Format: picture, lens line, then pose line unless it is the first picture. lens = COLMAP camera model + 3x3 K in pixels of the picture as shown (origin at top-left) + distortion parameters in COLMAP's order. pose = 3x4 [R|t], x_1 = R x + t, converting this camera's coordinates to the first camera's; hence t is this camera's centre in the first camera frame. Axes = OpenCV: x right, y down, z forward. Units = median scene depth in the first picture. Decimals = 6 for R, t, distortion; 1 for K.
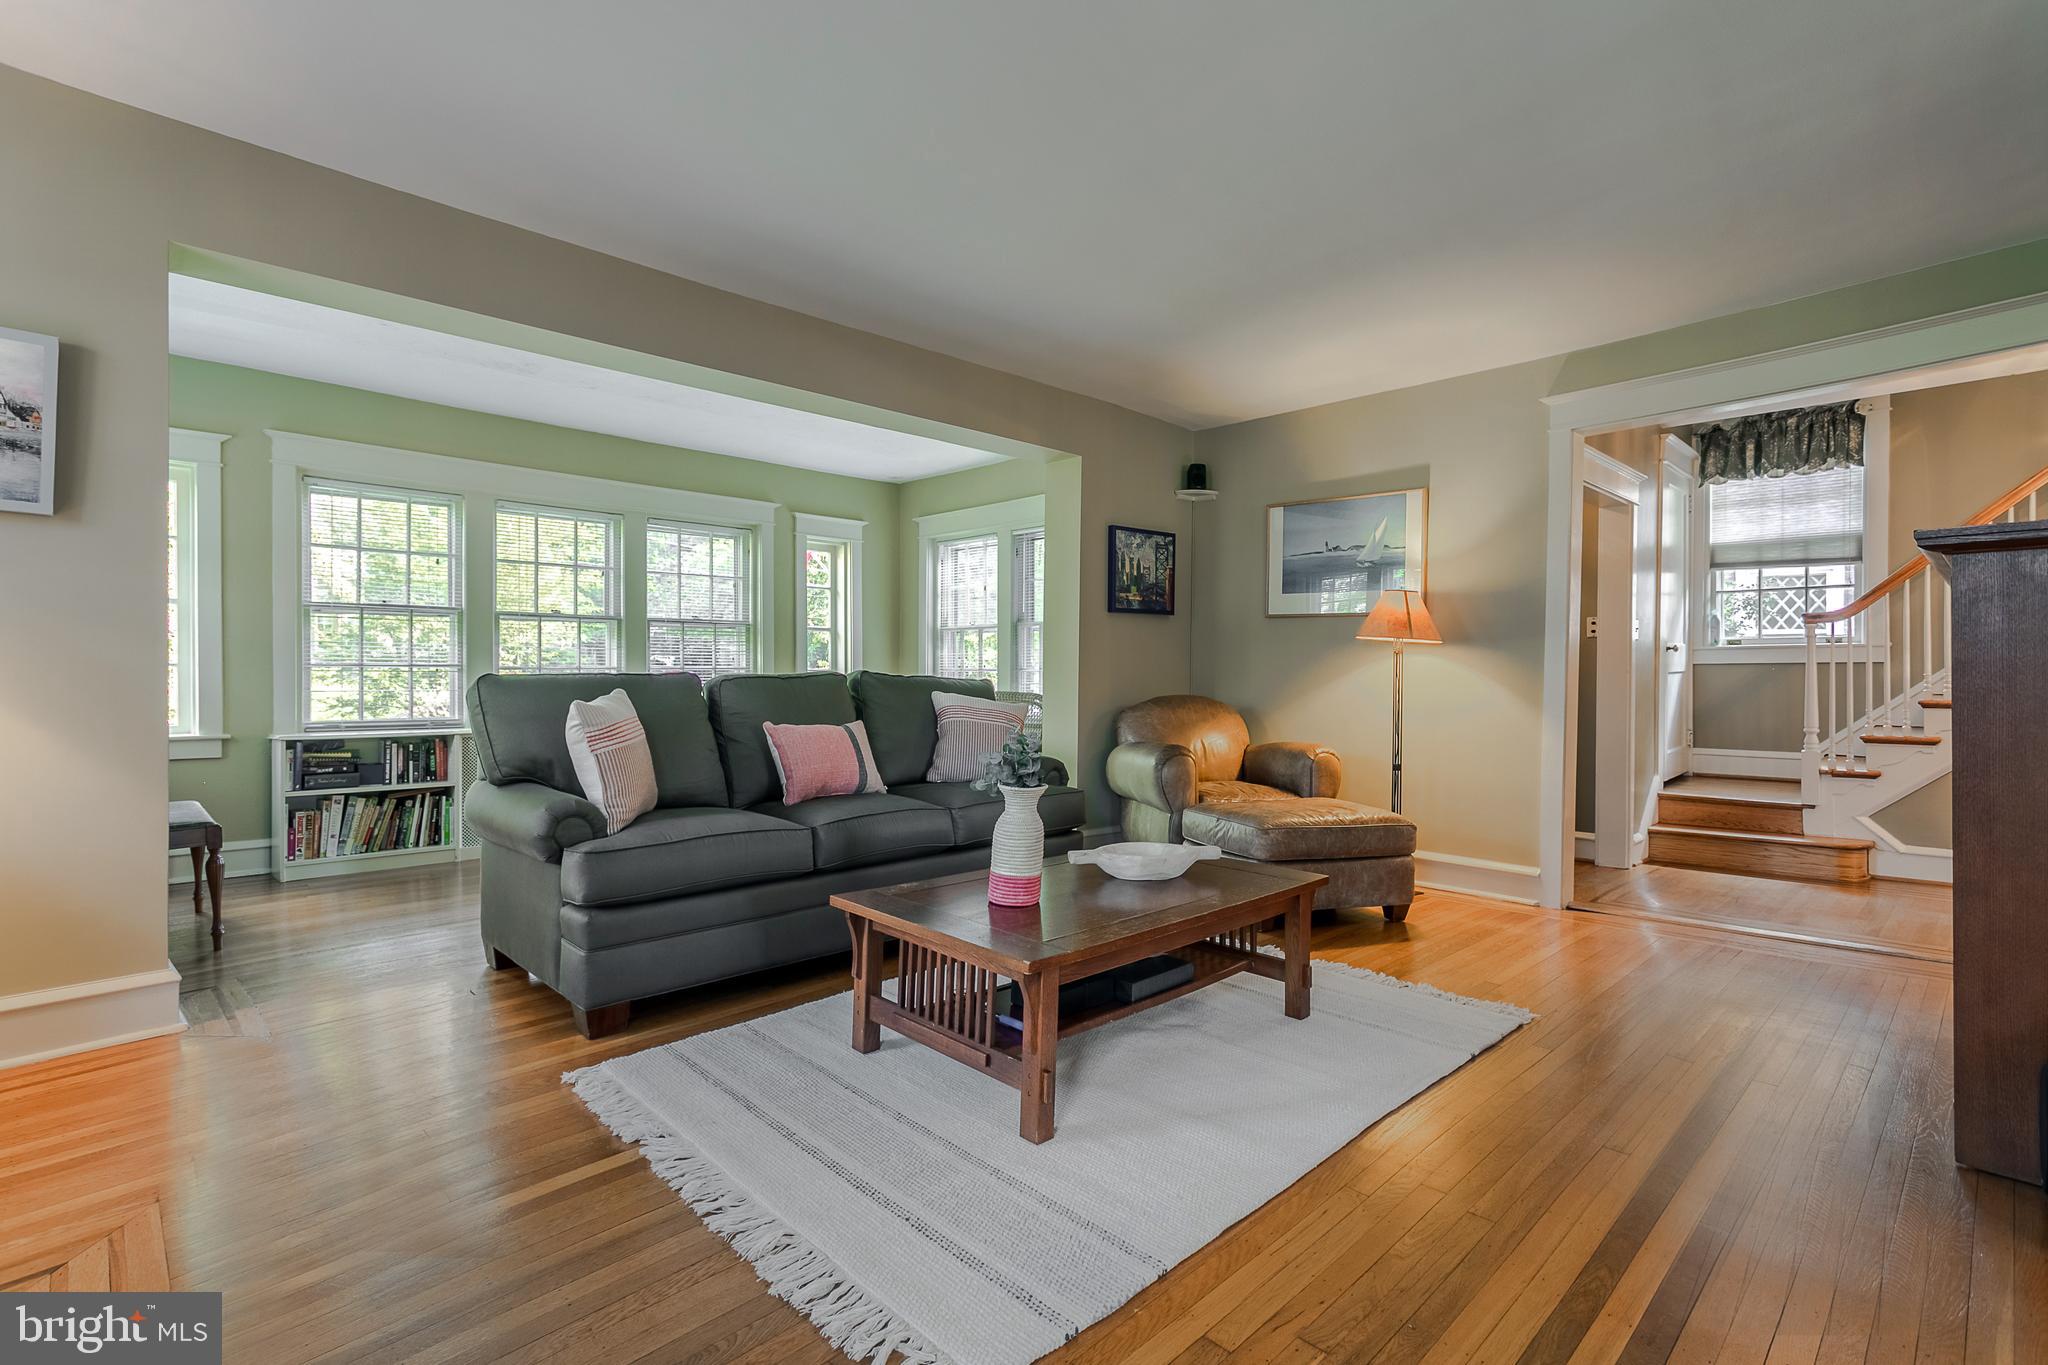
lens RADIAL K [[974.0, 0, 1012.7], [0, 974.0, 671.1], [0, 0, 1]] dist [0.005543, -0.000004]
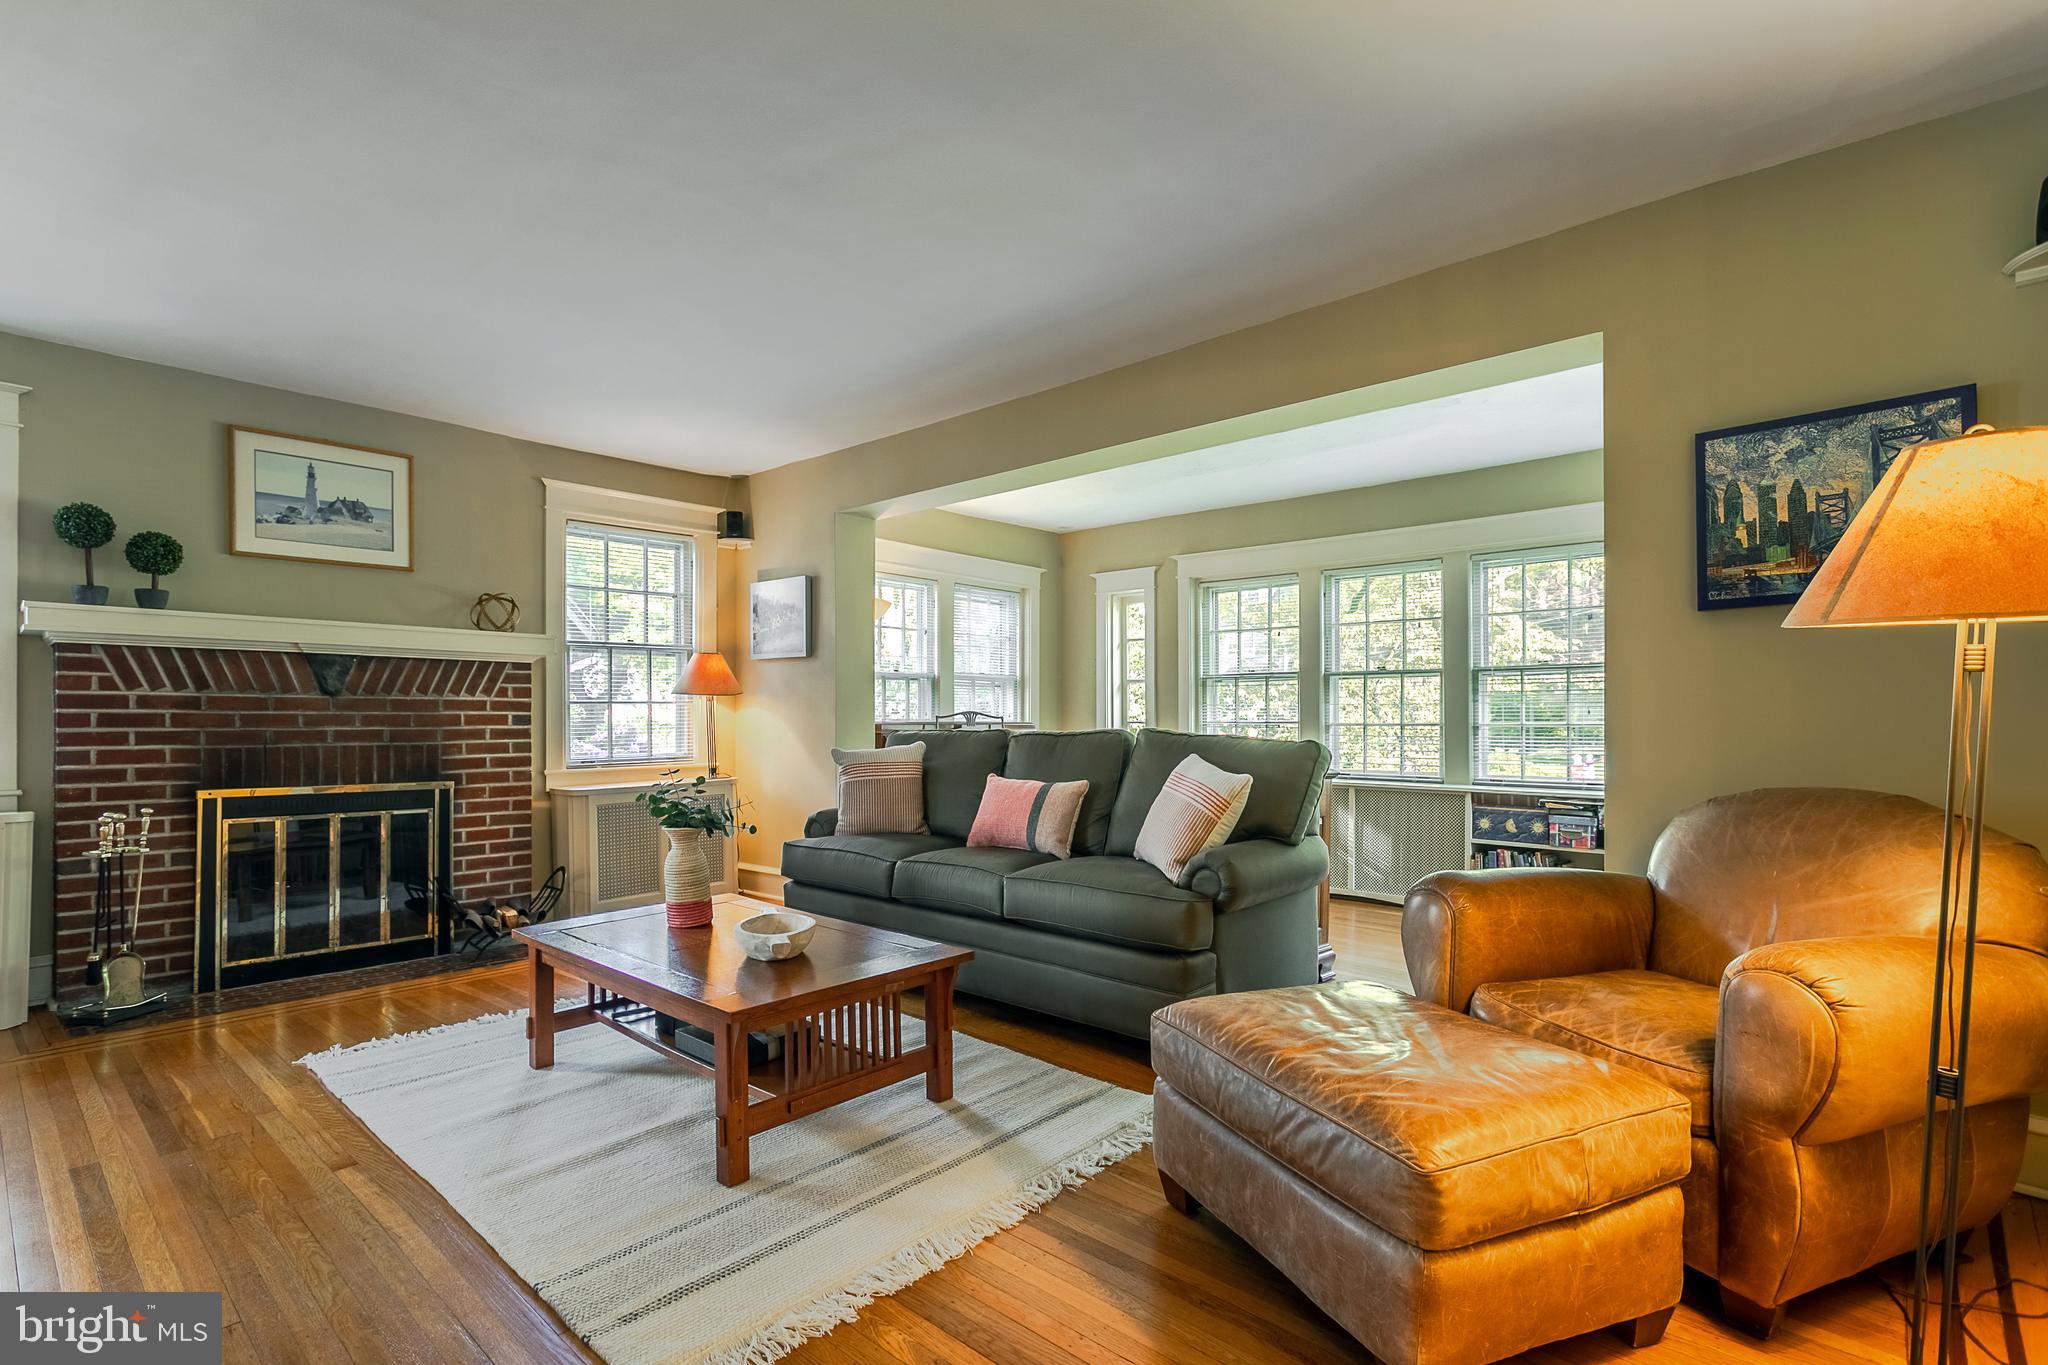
lens RADIAL K [[974.0, 0, 1010.5], [0, 974.0, 706.2], [0, 0, 1]] dist [0.005543, -0.000004]
pose [[0.060983, -0.019840, -0.997942, 0.578937], [-0.000851, 0.999801, -0.019929, -0.002086], [0.998138, 0.002065, 0.060954, 0.629391]]
